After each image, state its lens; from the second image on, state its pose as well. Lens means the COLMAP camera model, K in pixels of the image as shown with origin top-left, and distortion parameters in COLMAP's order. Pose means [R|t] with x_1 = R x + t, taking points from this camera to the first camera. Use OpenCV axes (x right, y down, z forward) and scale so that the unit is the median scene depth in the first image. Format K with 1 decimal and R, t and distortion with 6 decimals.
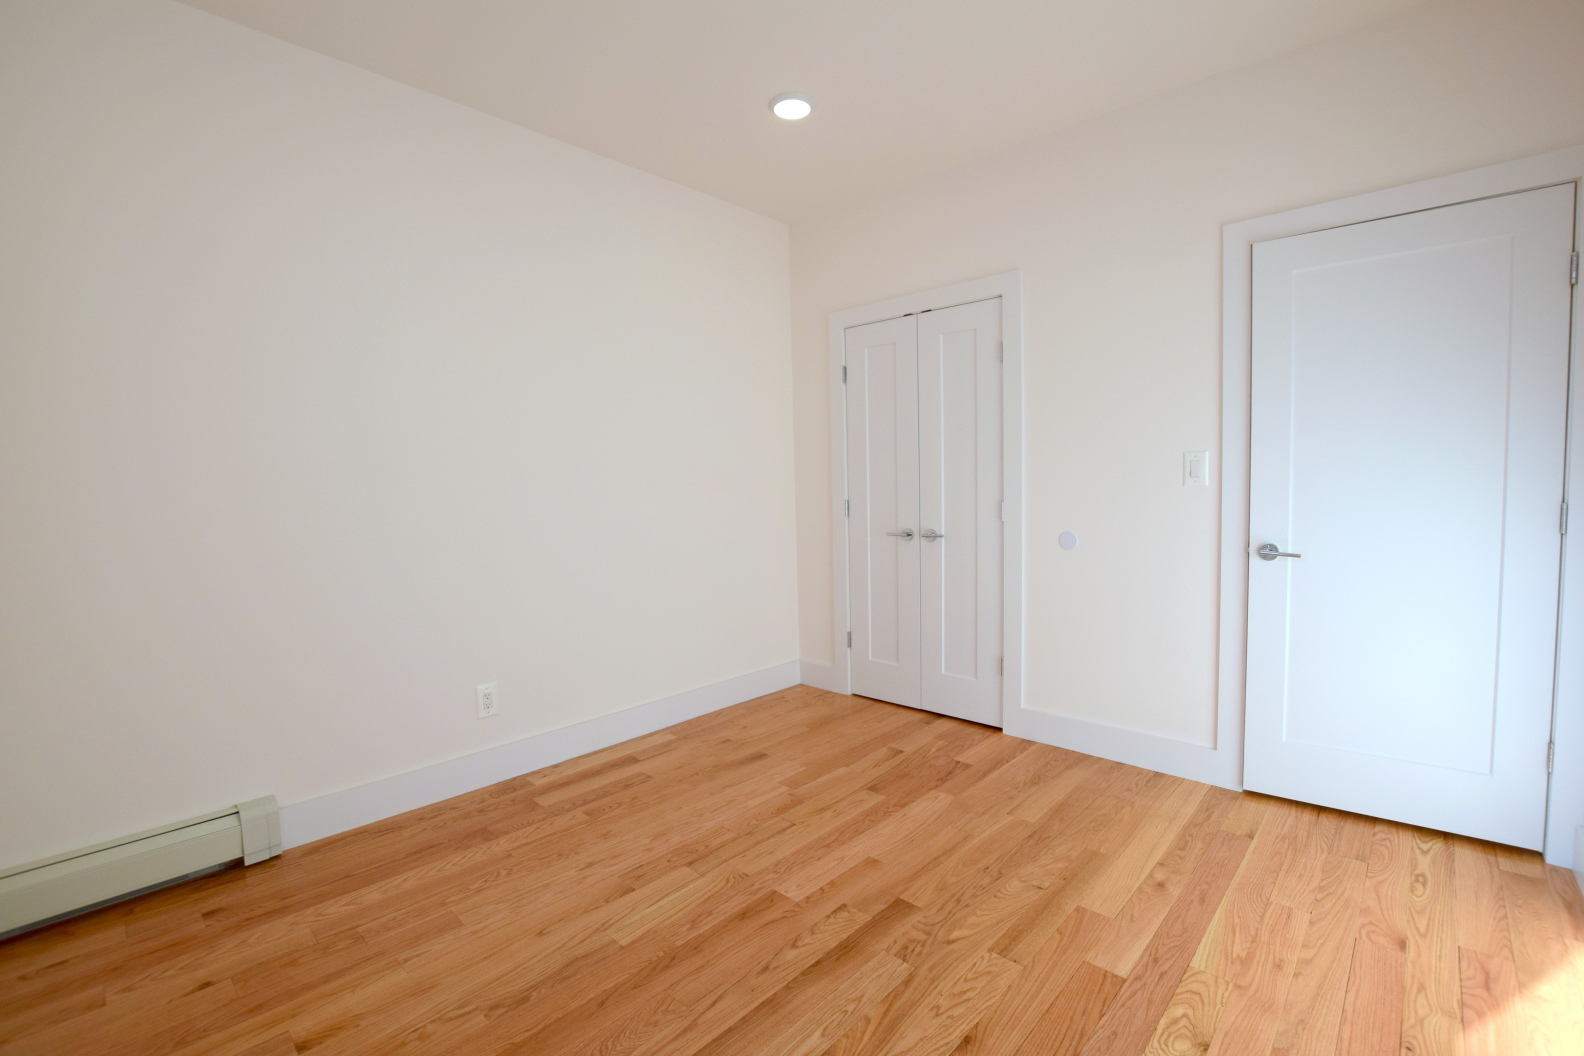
lens RADIAL K [[692.9, 0, 792.0], [0, 692.9, 528.0], [0, 0, 1]] dist [-0.025370, 0.000020]
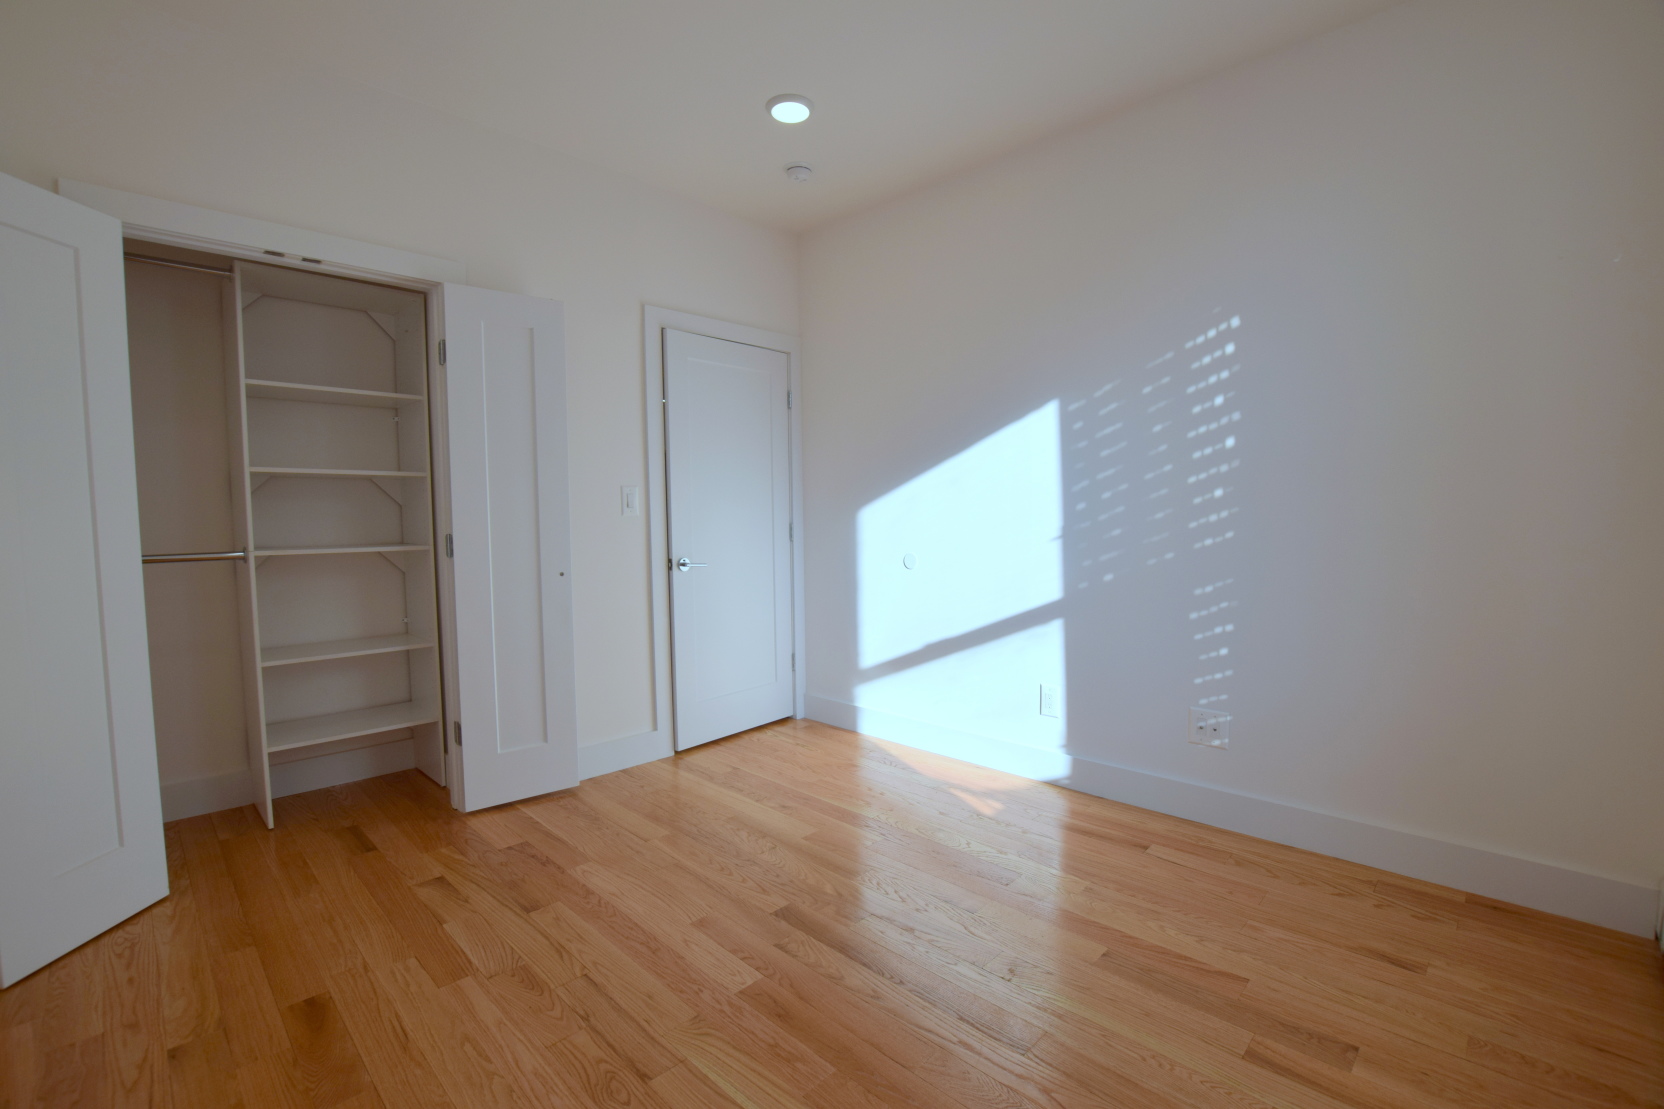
lens RADIAL K [[727.9, 0, 832.0], [0, 727.9, 554.5], [0, 0, 1]] dist [-0.025370, 0.000020]
pose [[0.021596, -0.039370, 0.998991, -0.777792], [0.069195, 0.996887, 0.037792, -0.020763], [-0.997369, 0.068309, 0.024253, 0.743636]]
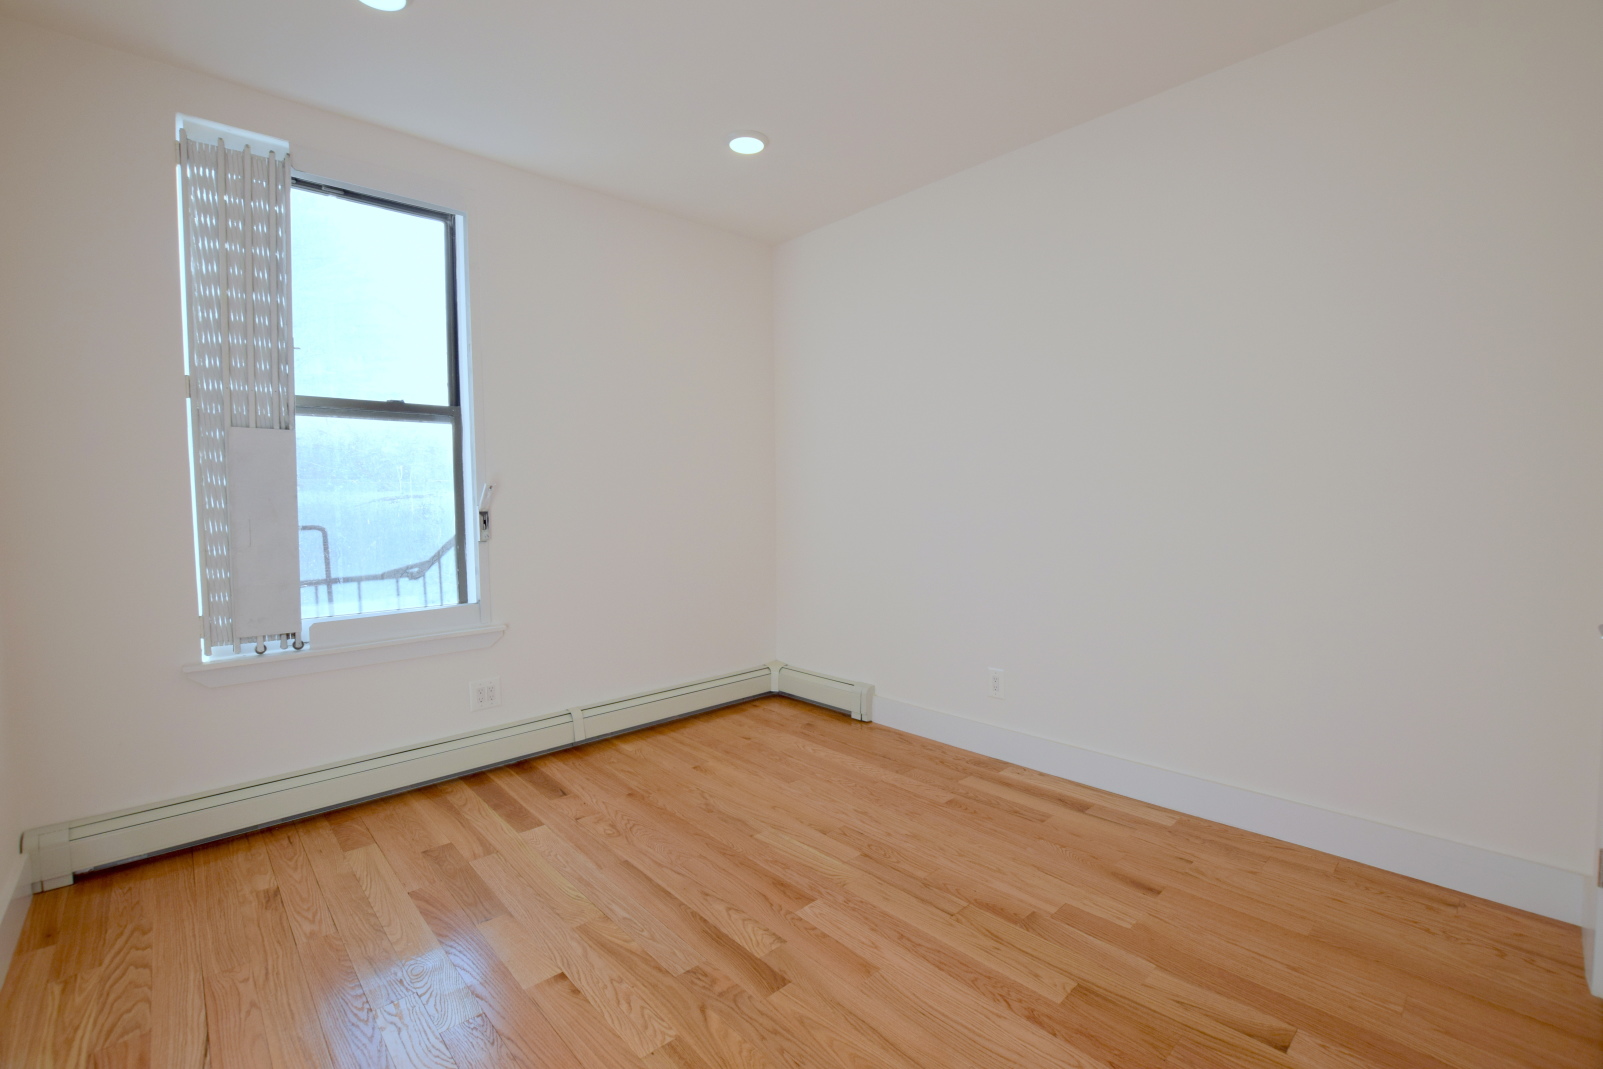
lens RADIAL K [[701.2, 0, 801.5], [0, 701.2, 534.5], [0, 0, 1]] dist [-0.025370, 0.000020]
pose [[-0.073052, 0.071675, -0.994749, 0.862929], [-0.044255, 0.996199, 0.075030, -0.079612], [0.996346, 0.049503, -0.069603, 0.918439]]
